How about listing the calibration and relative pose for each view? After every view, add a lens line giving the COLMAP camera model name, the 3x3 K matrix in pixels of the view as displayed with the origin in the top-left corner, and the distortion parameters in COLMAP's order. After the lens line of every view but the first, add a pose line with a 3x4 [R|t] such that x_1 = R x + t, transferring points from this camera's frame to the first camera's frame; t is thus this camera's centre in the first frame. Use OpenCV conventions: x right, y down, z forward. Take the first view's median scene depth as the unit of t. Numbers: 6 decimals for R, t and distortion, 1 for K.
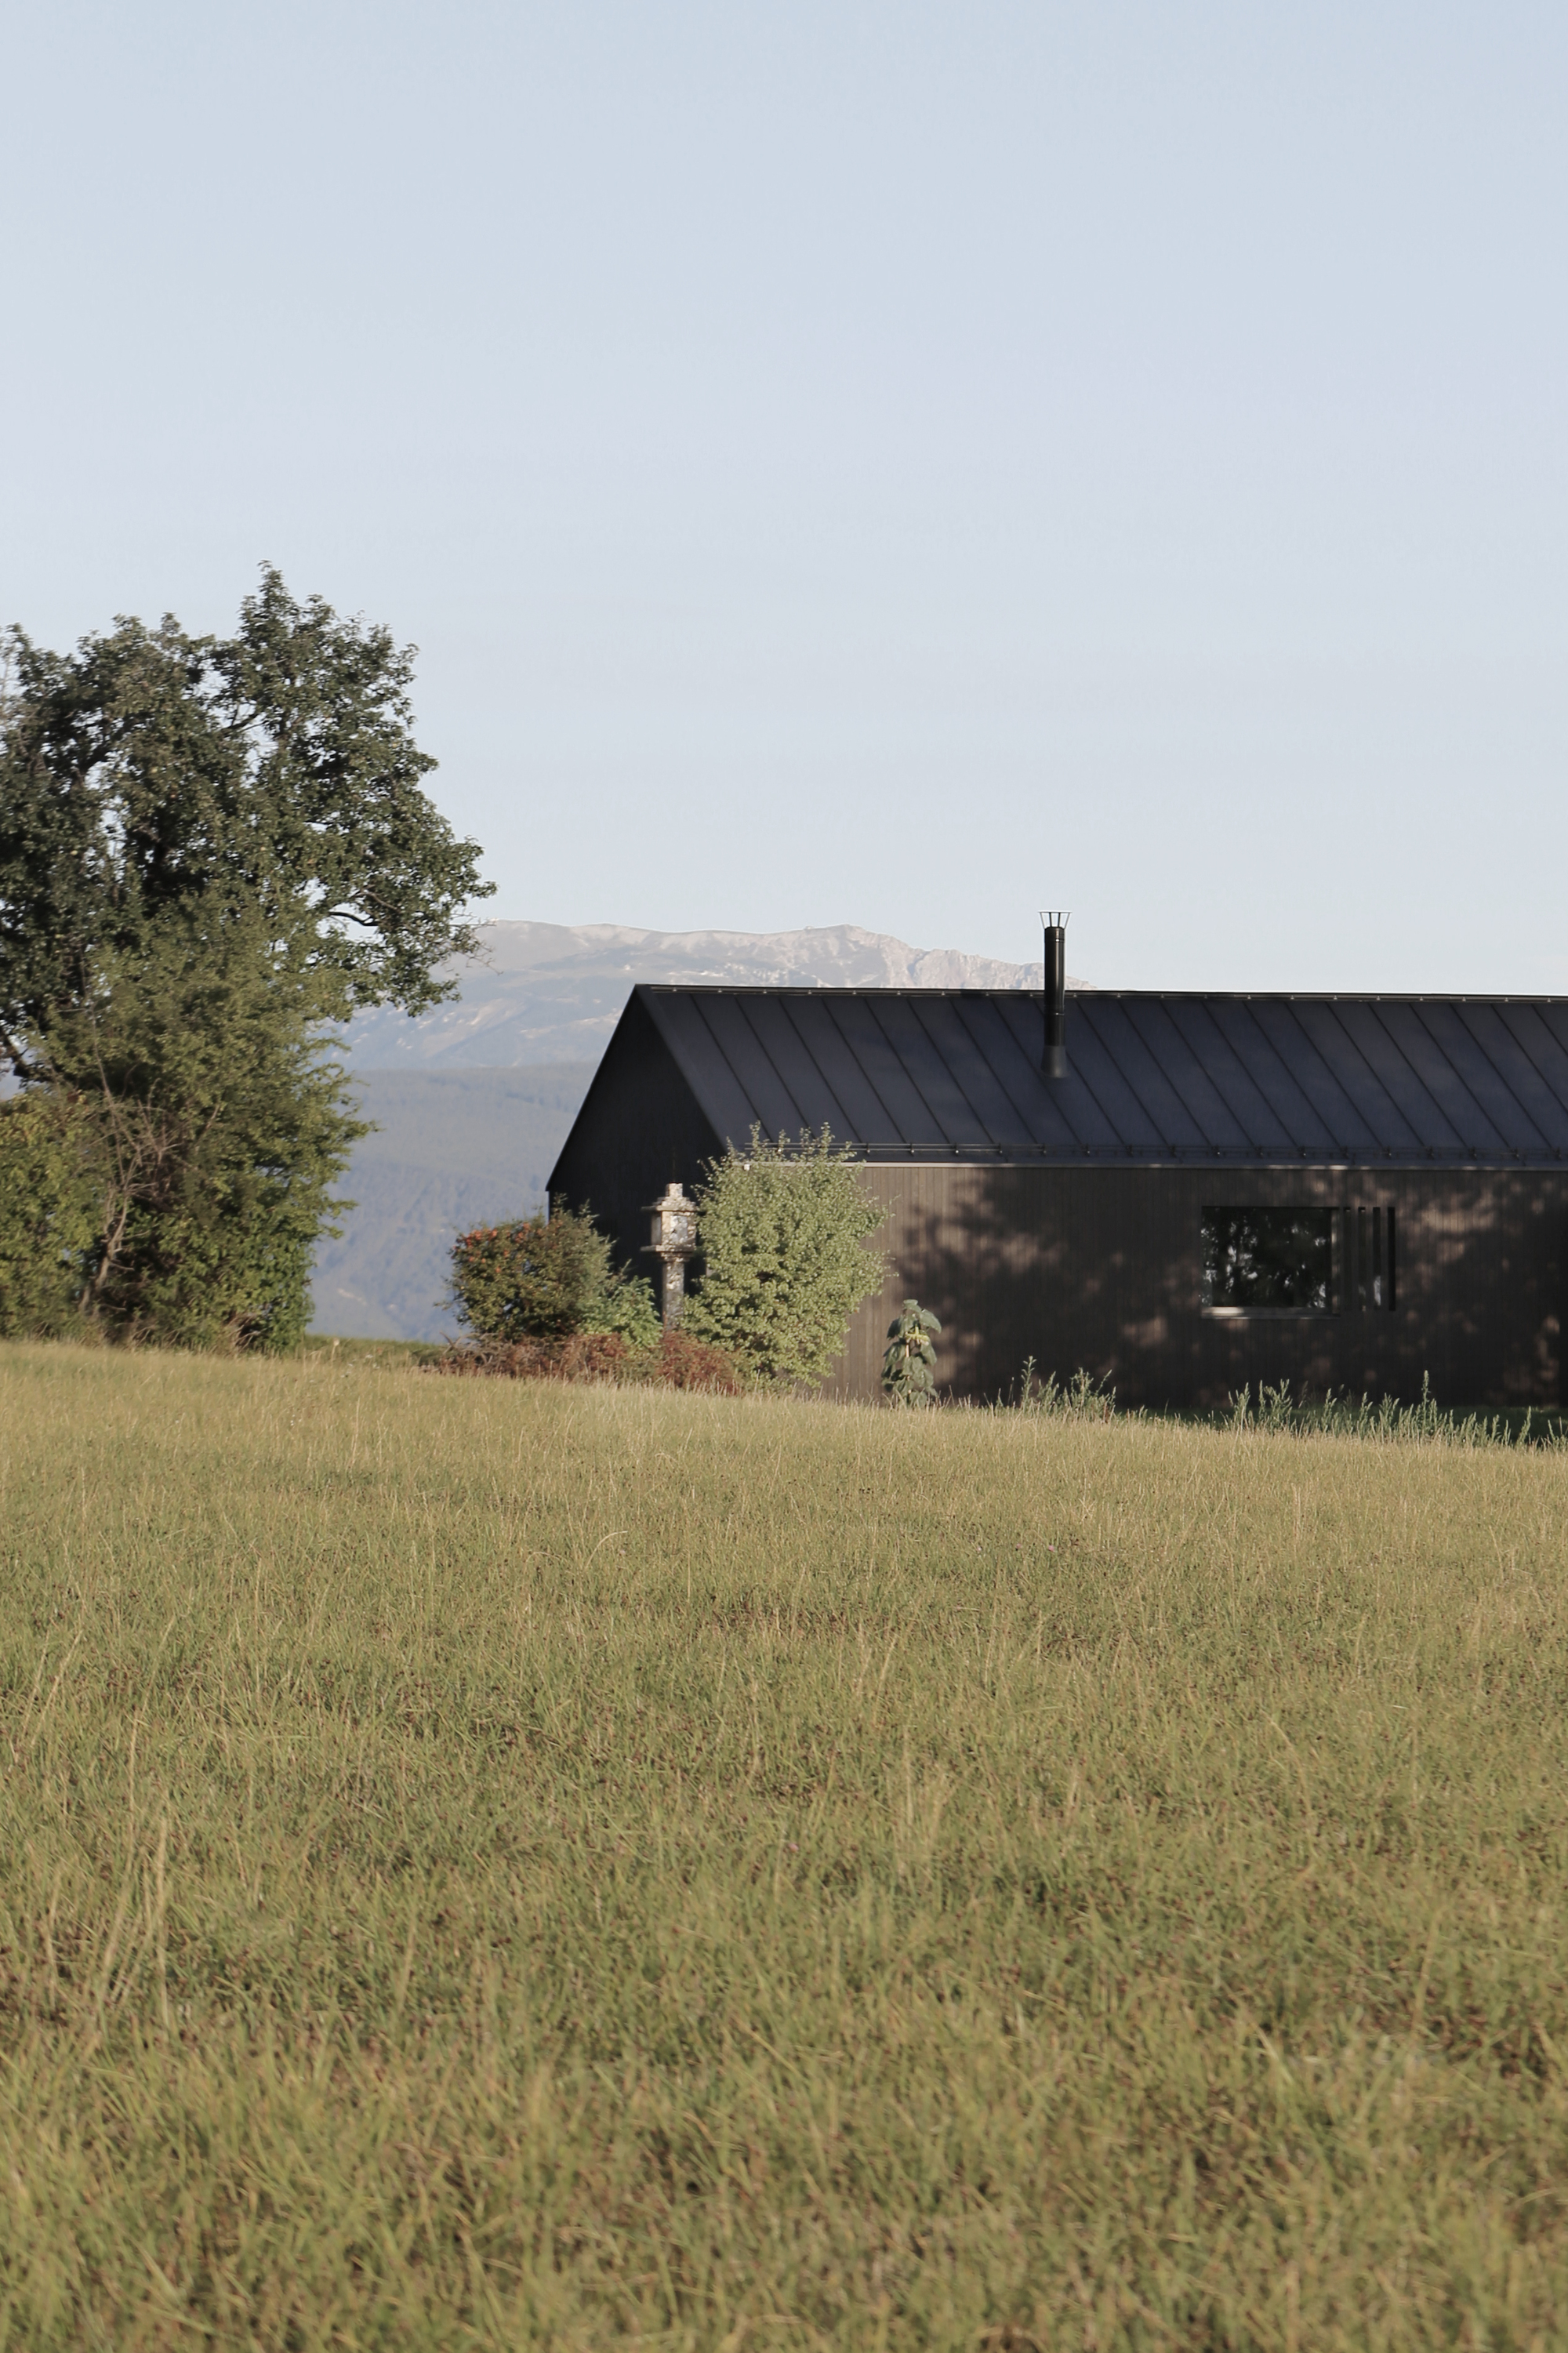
lens RADIAL K [[7069.2, 0, 784.0], [0, 7069.2, 1176.5], [0, 0, 1]] dist [0.346096, -0.345191]
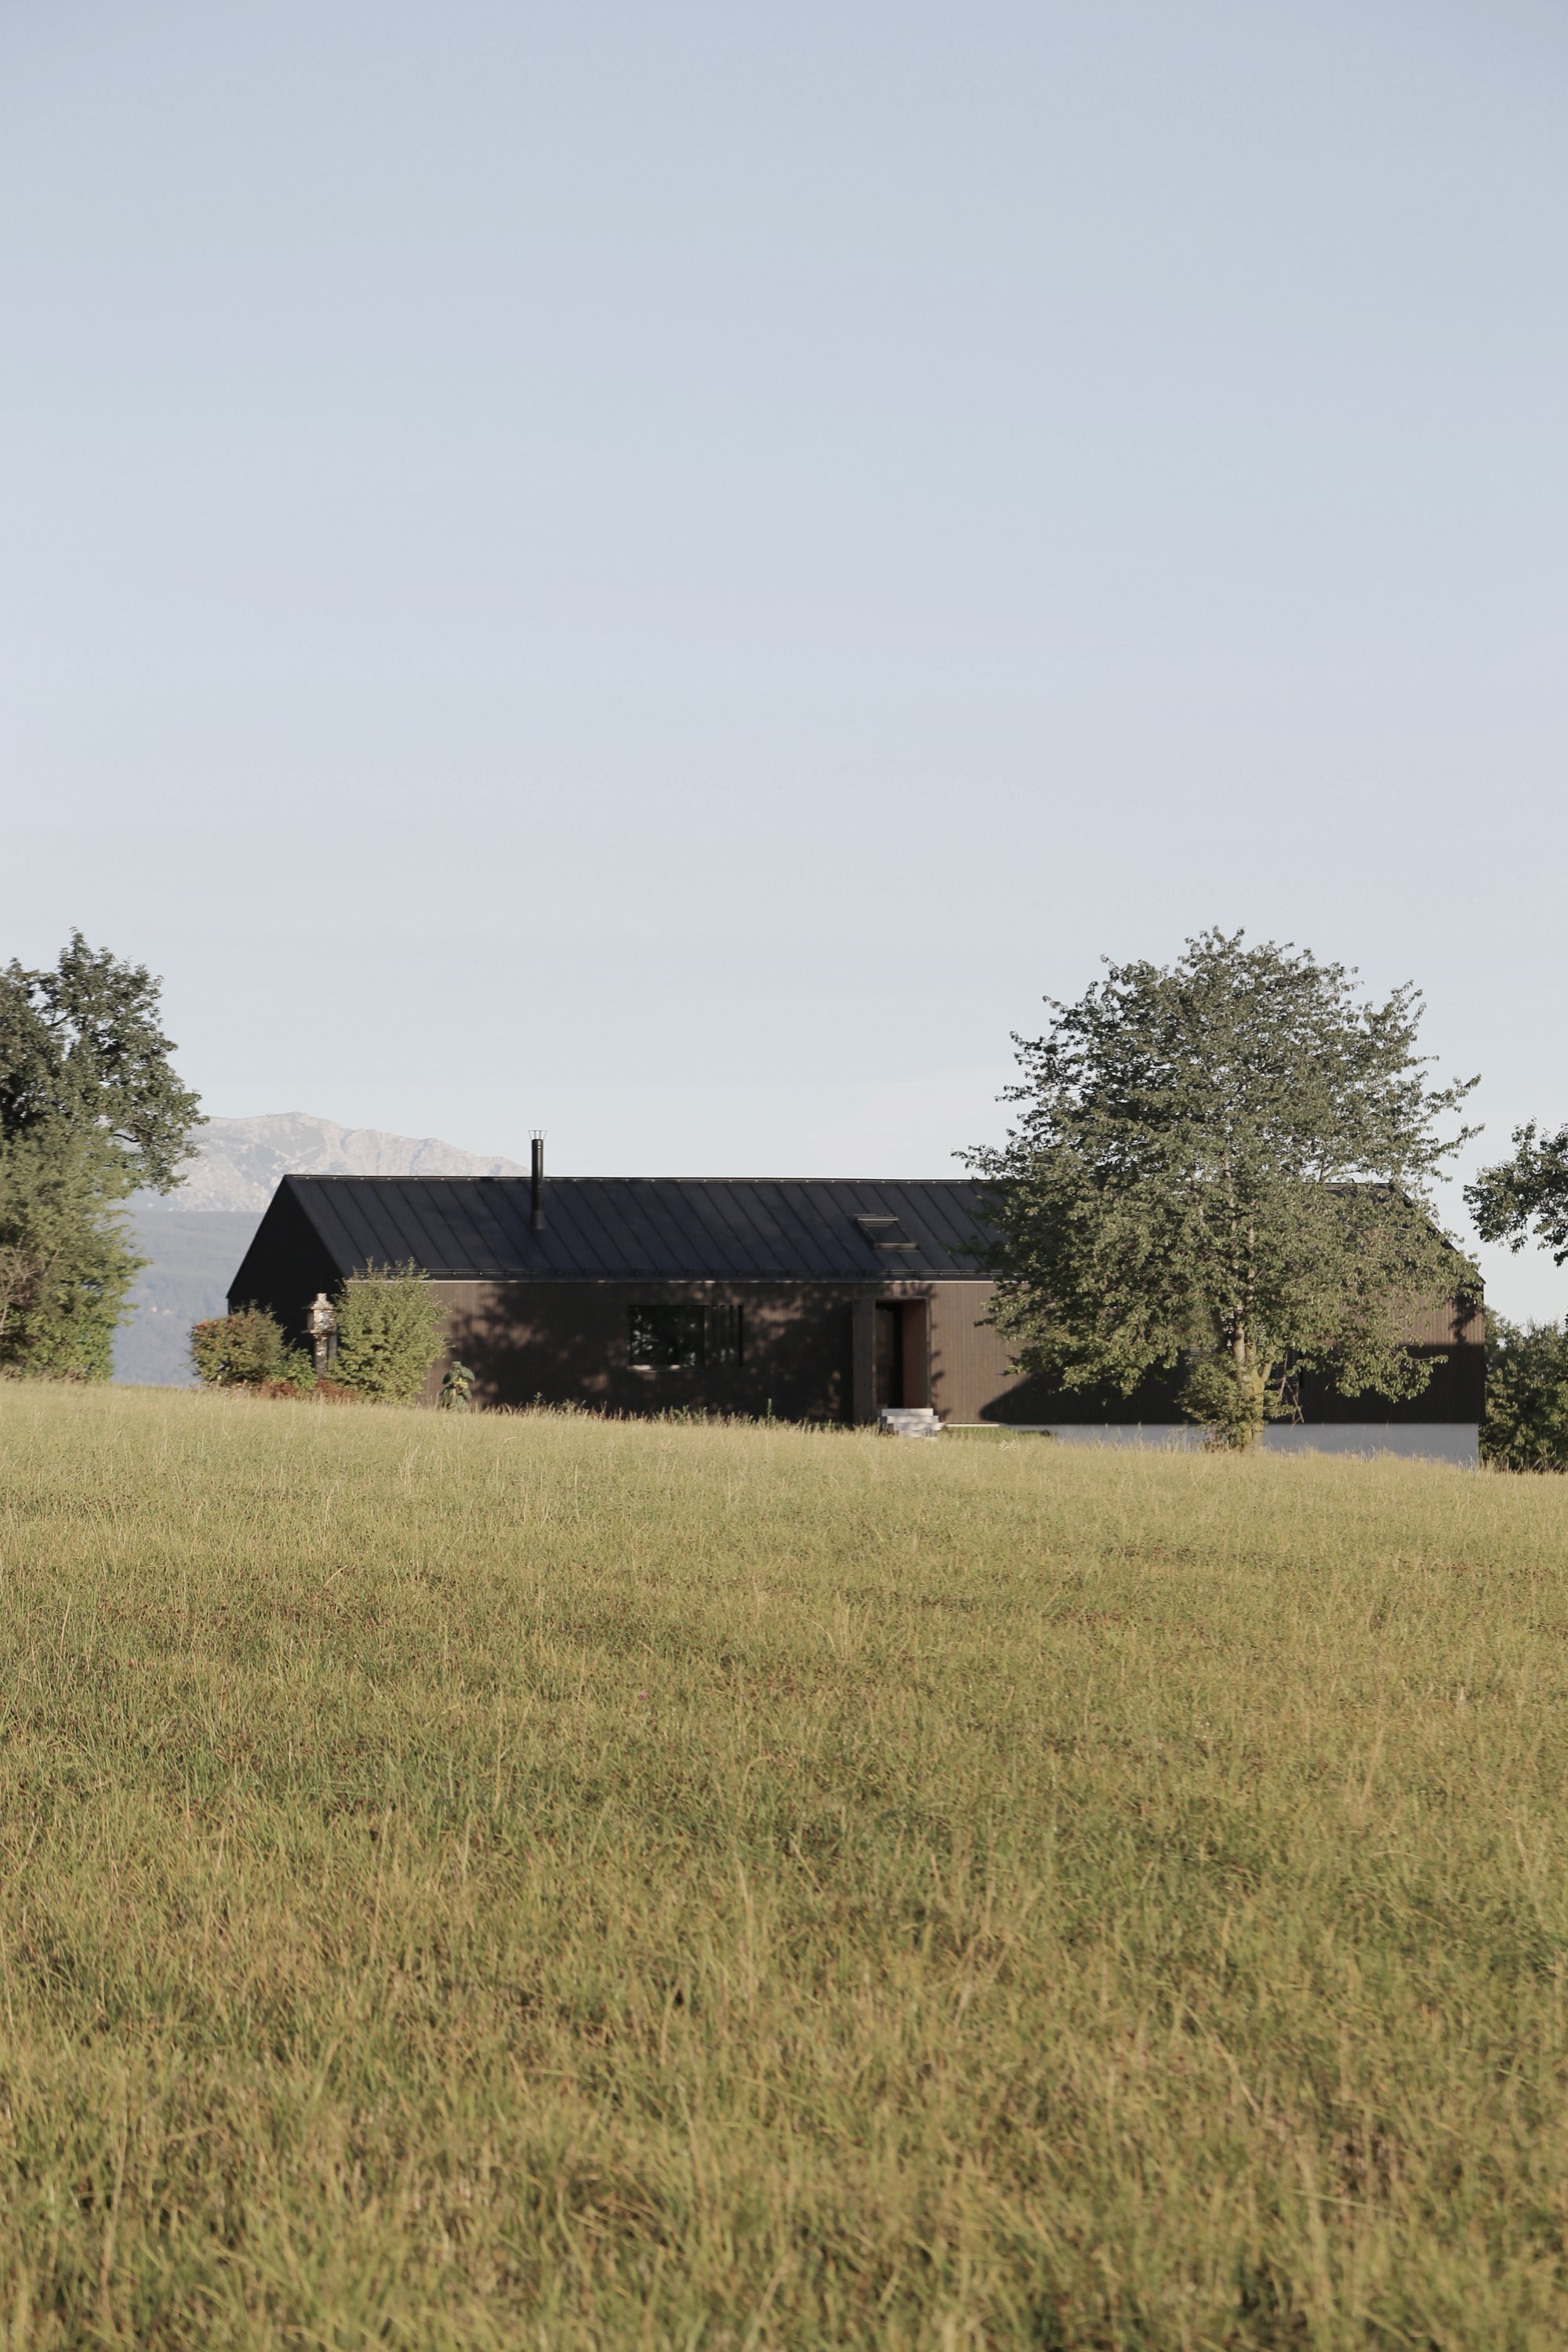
lens RADIAL K [[7046.6, 0, 784.0], [0, 7046.6, 1176.0], [0, 0, 1]] dist [0.059532, 0.201577]
pose [[0.995876, -0.004863, 0.090592, -0.057040], [0.006890, 0.999733, -0.022070, 0.010695], [-0.090460, 0.022603, 0.995644, -0.684447]]
